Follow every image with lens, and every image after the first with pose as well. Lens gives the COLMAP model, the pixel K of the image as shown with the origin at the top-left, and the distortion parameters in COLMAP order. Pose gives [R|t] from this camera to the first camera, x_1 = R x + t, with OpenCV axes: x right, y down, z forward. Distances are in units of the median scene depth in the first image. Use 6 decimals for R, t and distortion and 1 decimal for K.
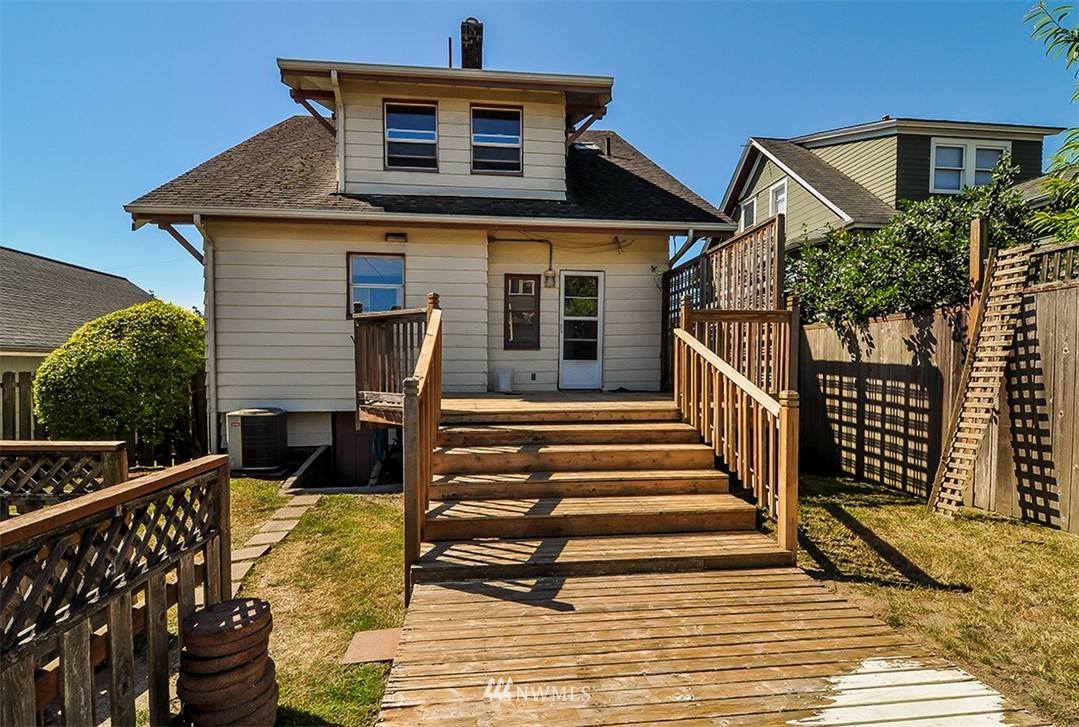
lens RADIAL K [[507.3, 0, 530.5], [0, 507.3, 382.9], [0, 0, 1]] dist [0.004708, -0.000043]
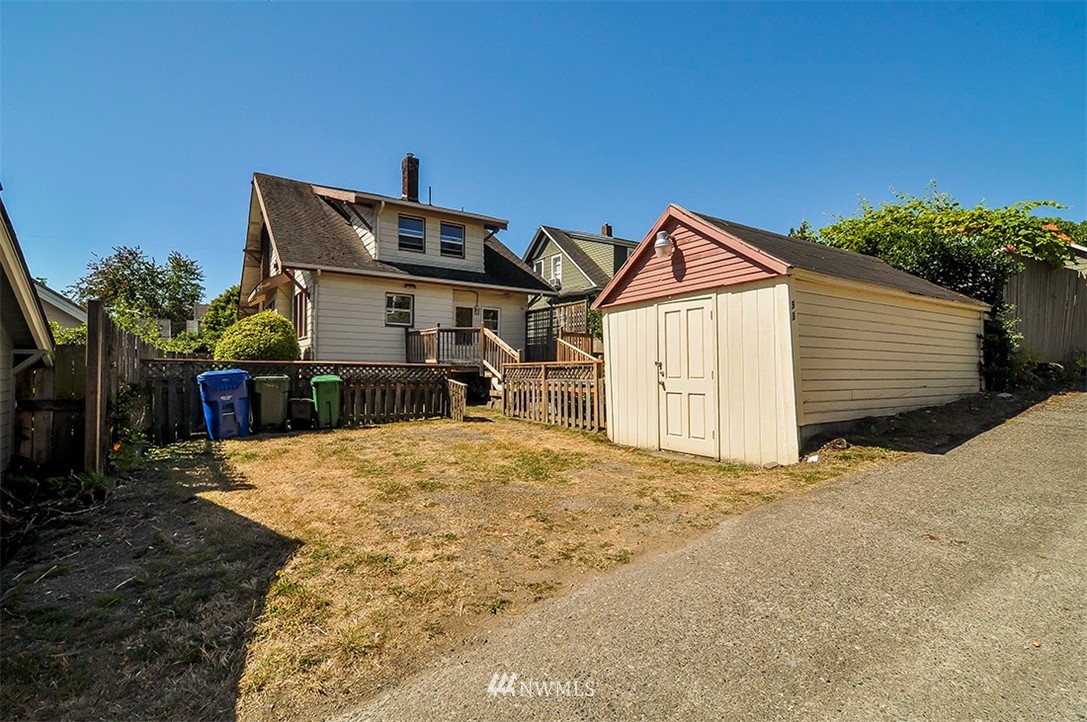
lens RADIAL K [[510.4, 0, 543.5], [0, 510.4, 361.0], [0, 0, 1]] dist [-0.004883, -0.000632]
pose [[0.878673, 0.014212, 0.477213, -0.692063], [0.013502, 0.998417, -0.054595, 0.106496], [-0.477233, 0.054414, 0.877090, -0.884554]]
